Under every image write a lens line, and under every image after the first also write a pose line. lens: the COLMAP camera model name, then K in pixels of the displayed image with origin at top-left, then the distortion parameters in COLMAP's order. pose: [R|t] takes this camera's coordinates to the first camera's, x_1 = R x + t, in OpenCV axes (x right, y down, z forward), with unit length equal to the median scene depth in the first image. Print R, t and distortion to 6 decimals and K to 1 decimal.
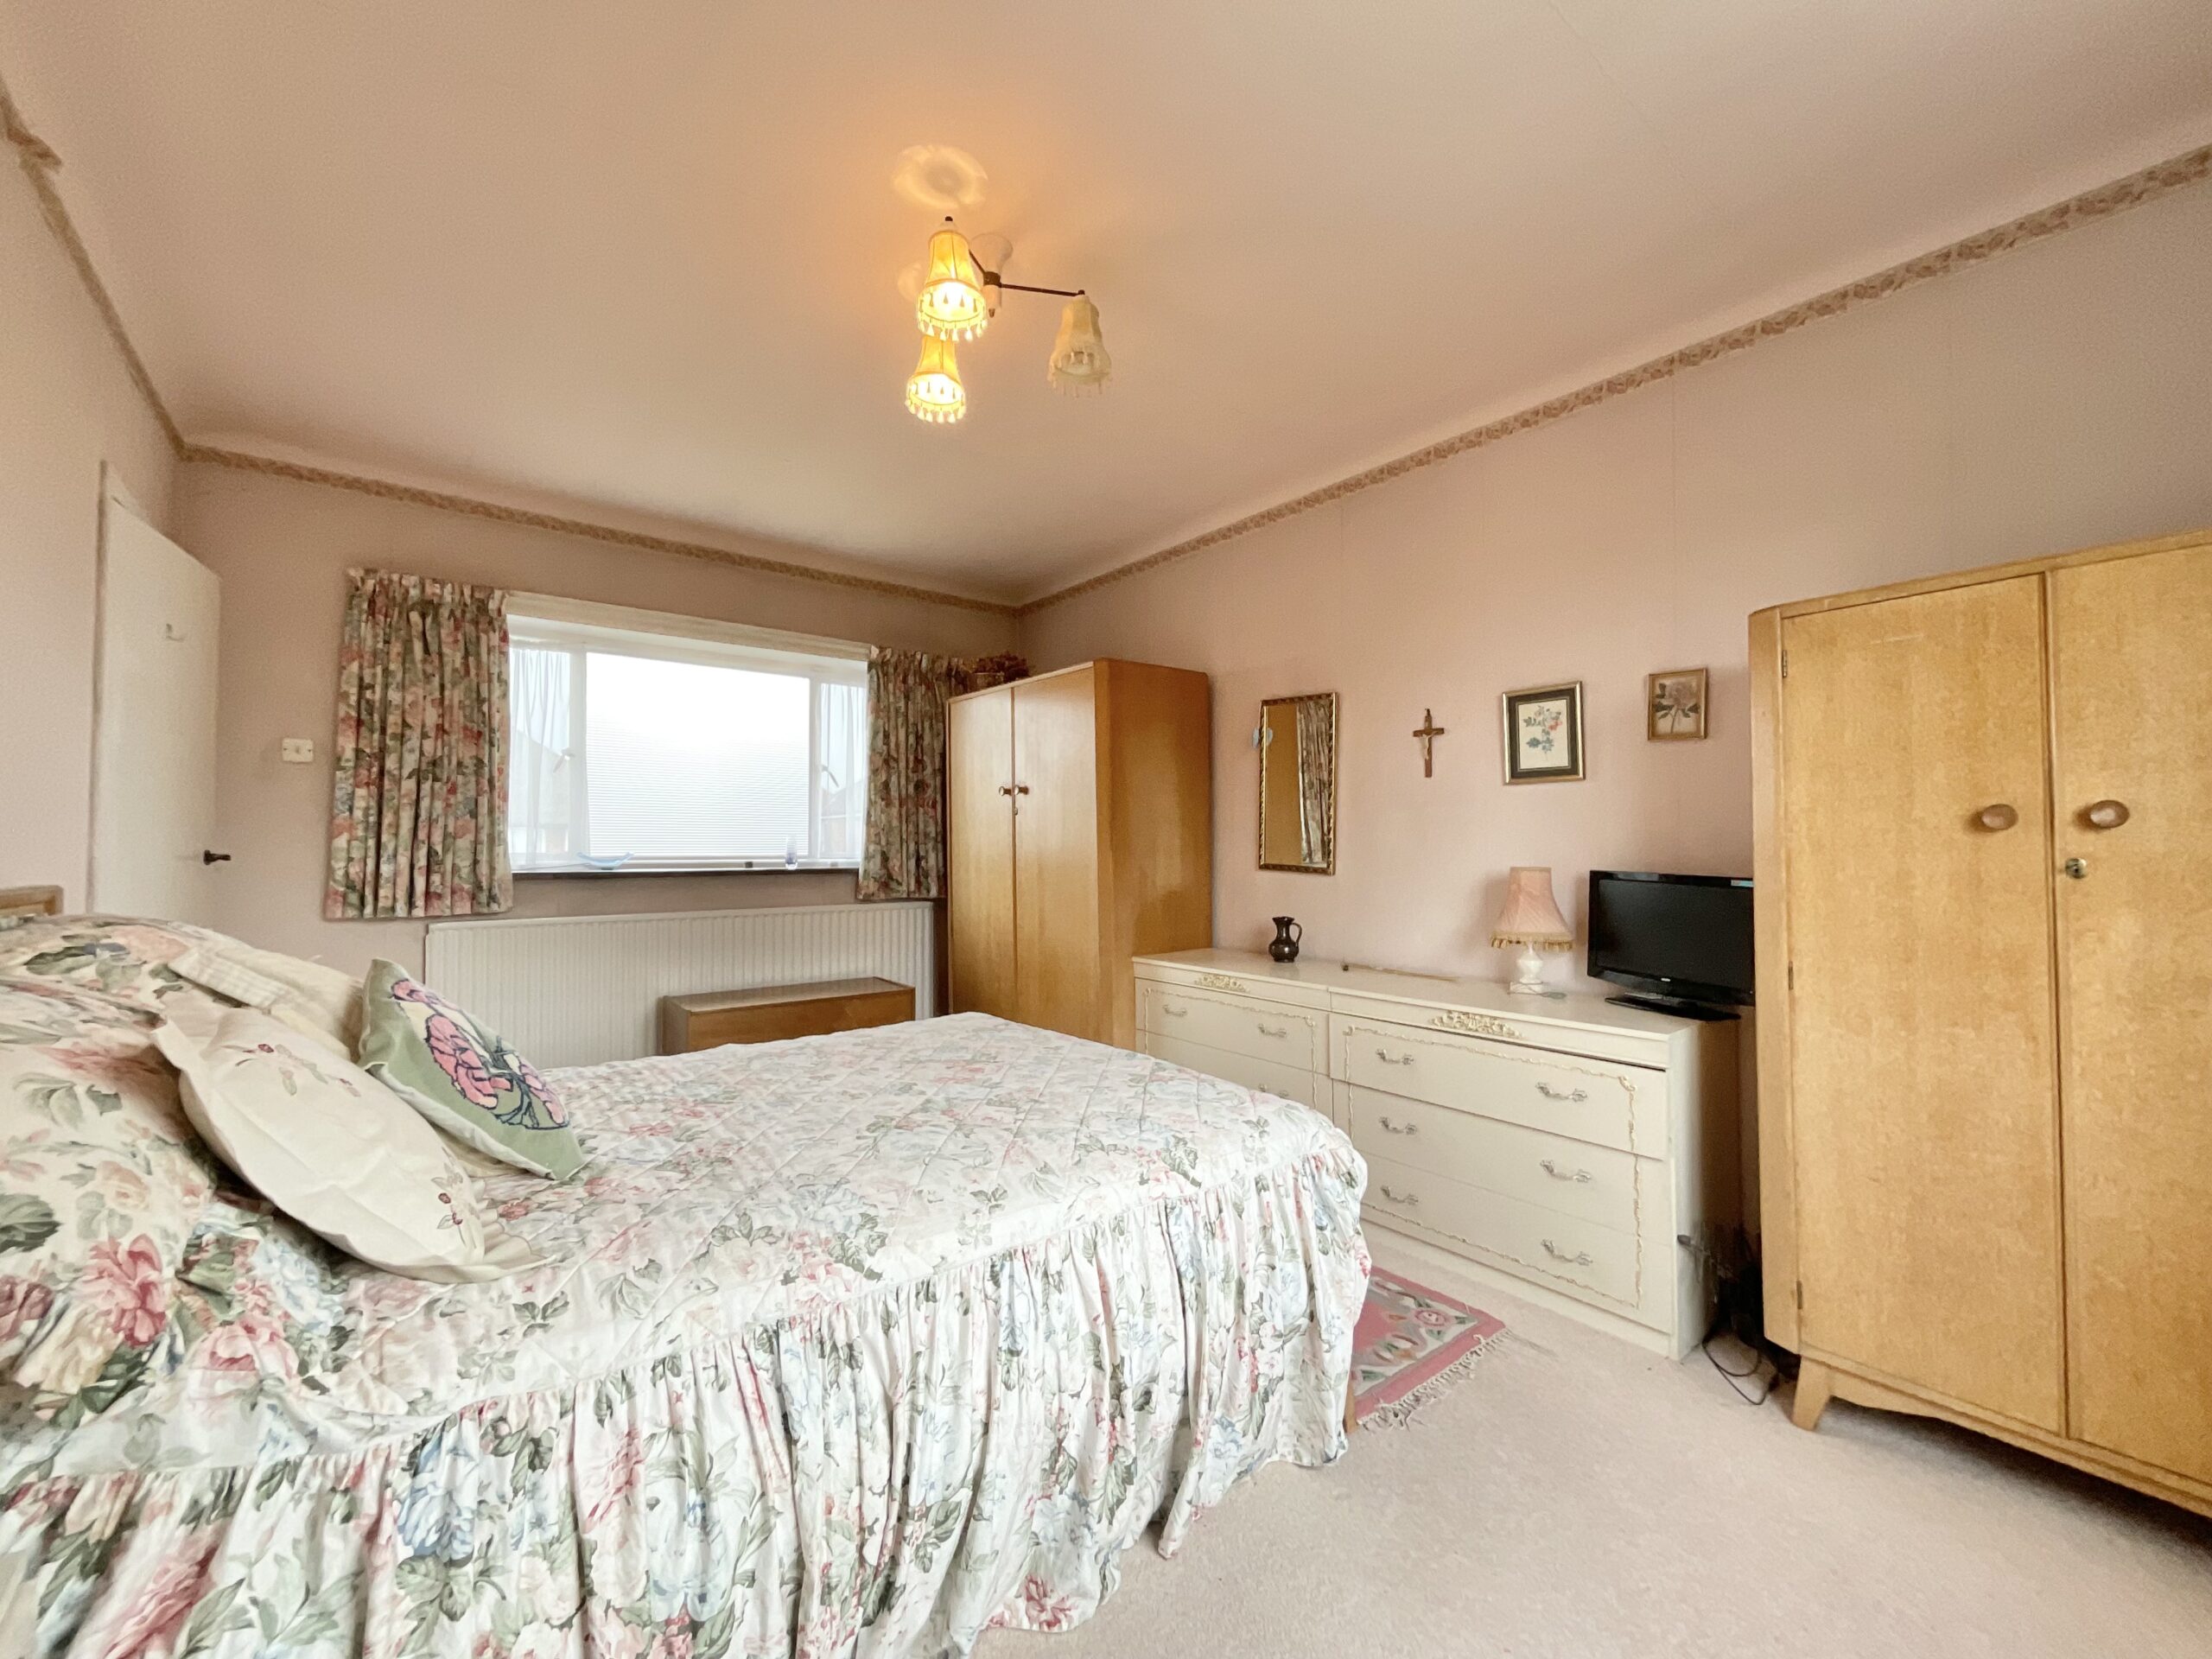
lens RADIAL K [[894.2, 0, 1105.6], [0, 894.2, 826.7], [0, 0, 1]] dist [-0.004368, 0.000497]
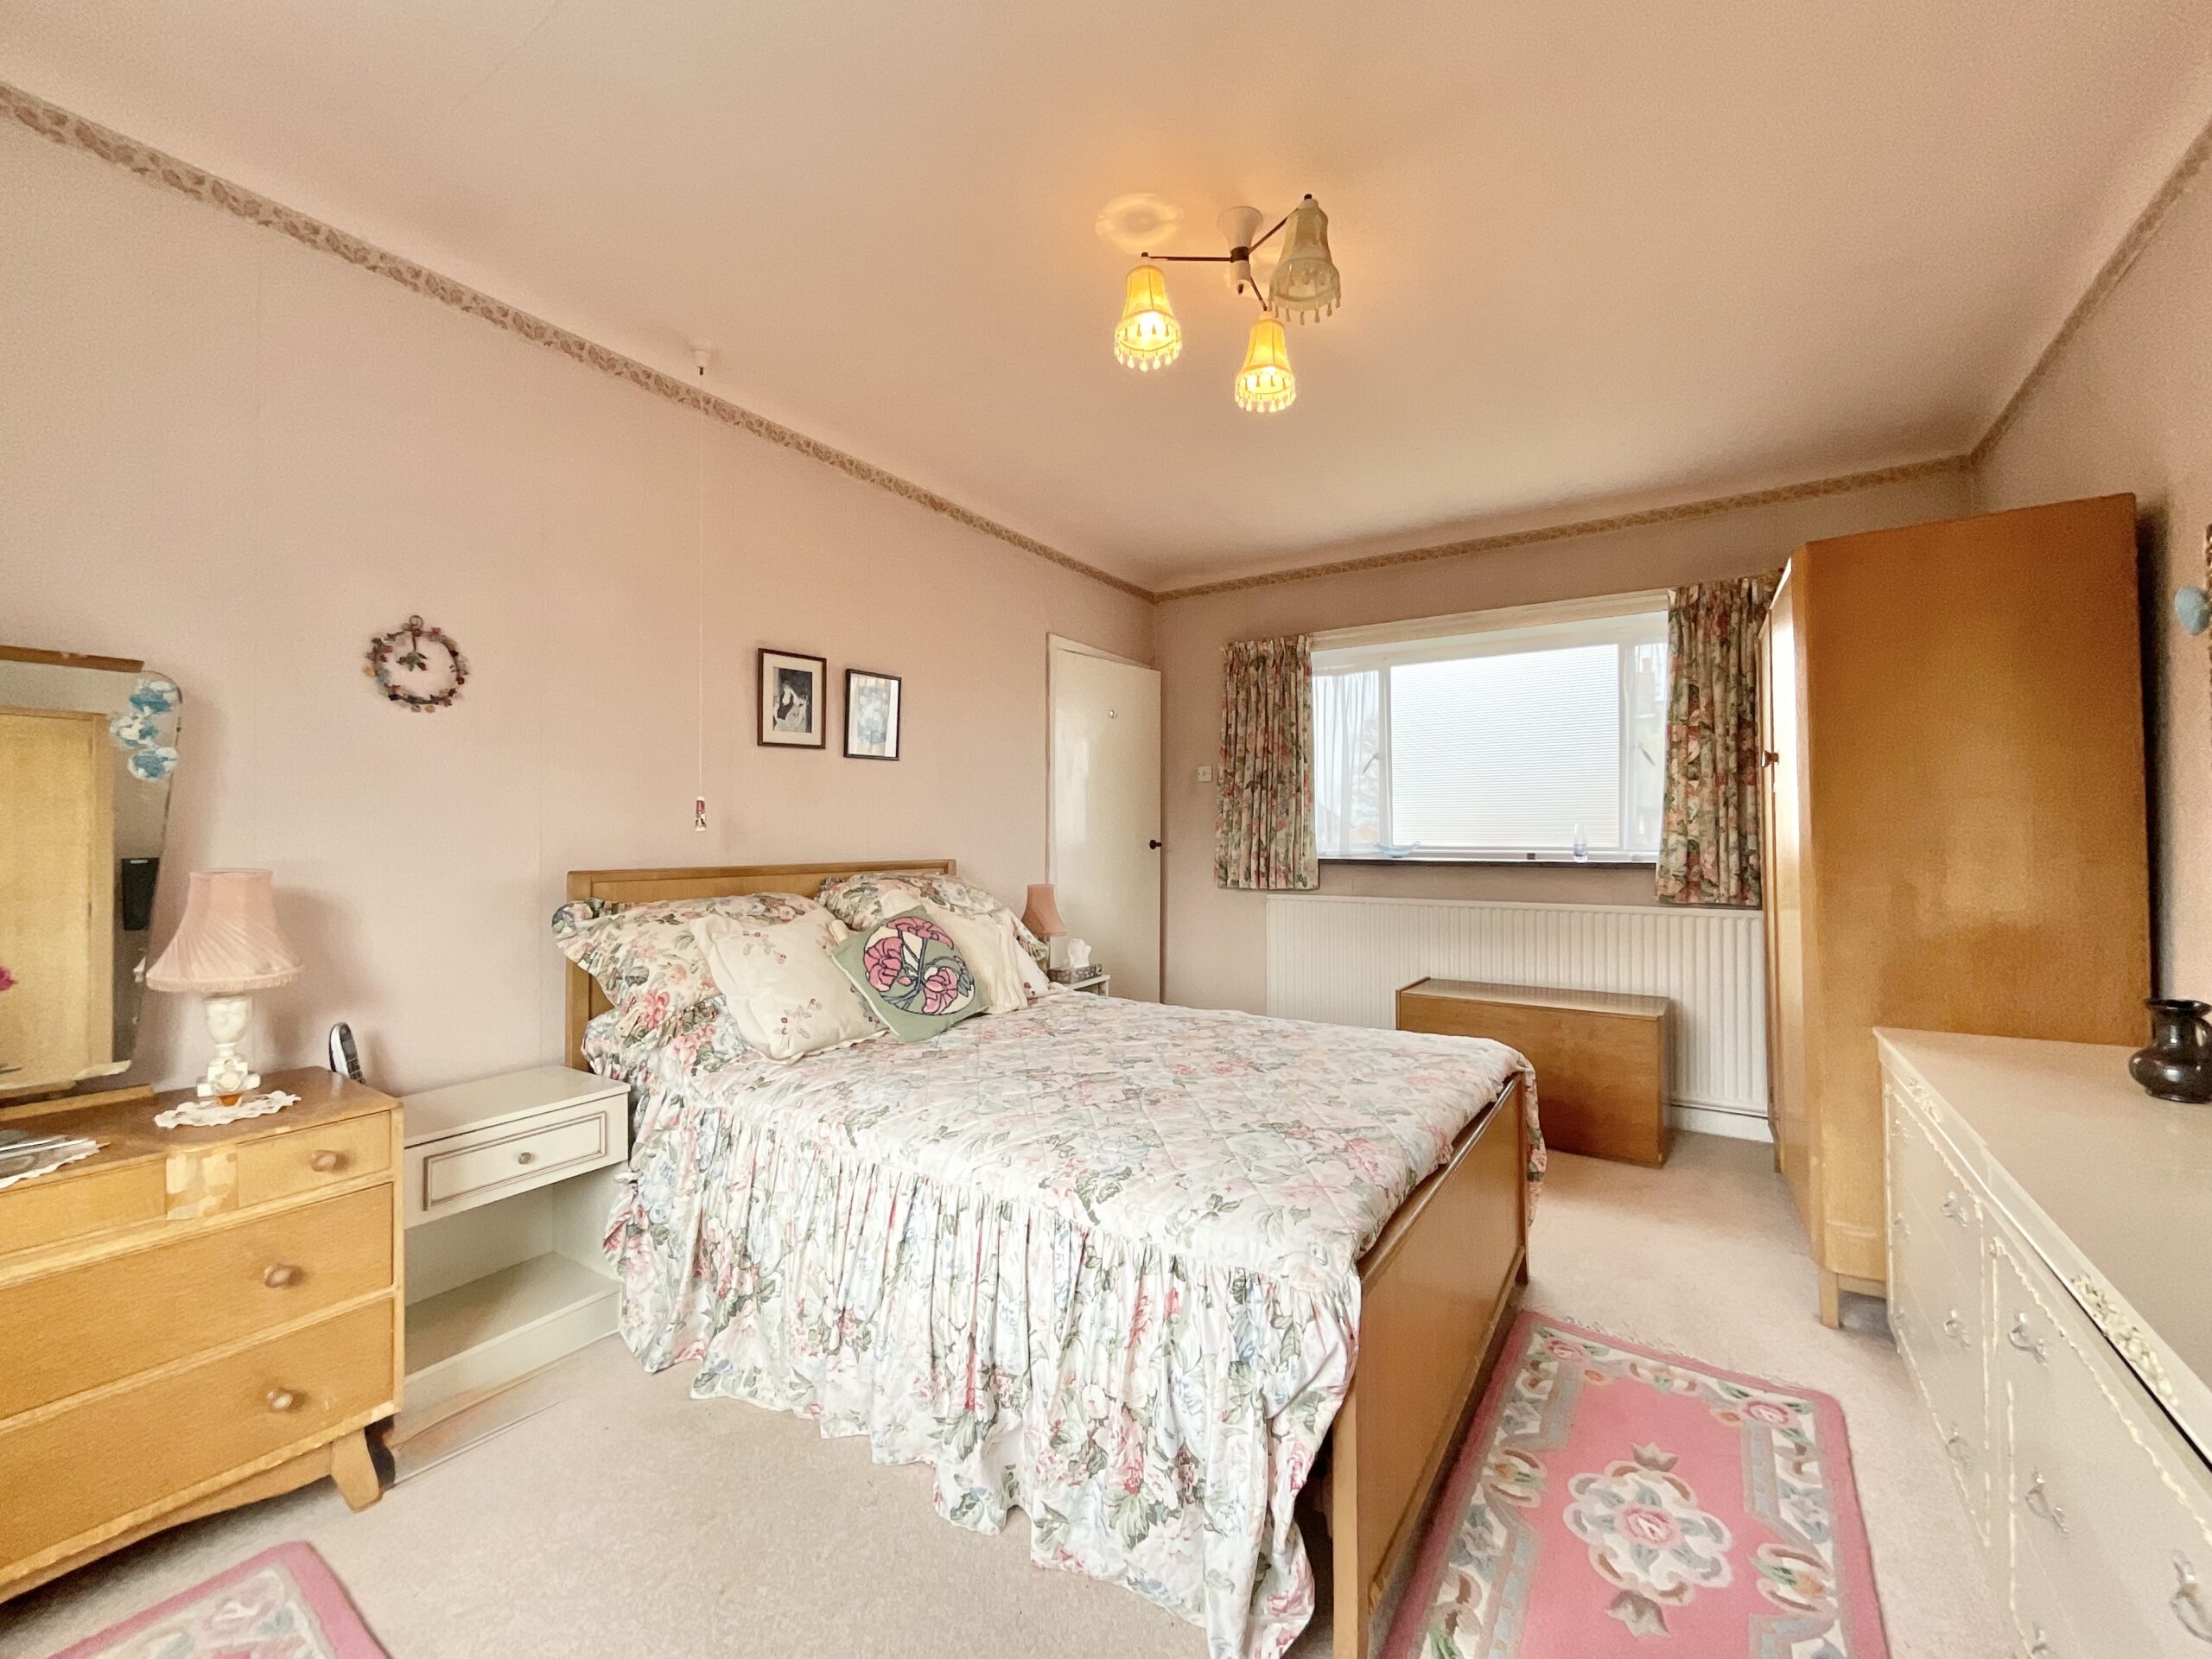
lens RADIAL K [[894.2, 0, 1106.0], [0, 894.2, 826.7], [0, 0, 1]] dist [-0.004368, 0.000497]
pose [[0.317785, -0.006567, -0.948140, 0.436923], [0.026103, 0.999658, 0.001825, -0.002779], [0.947803, -0.025329, 0.317848, 0.324454]]
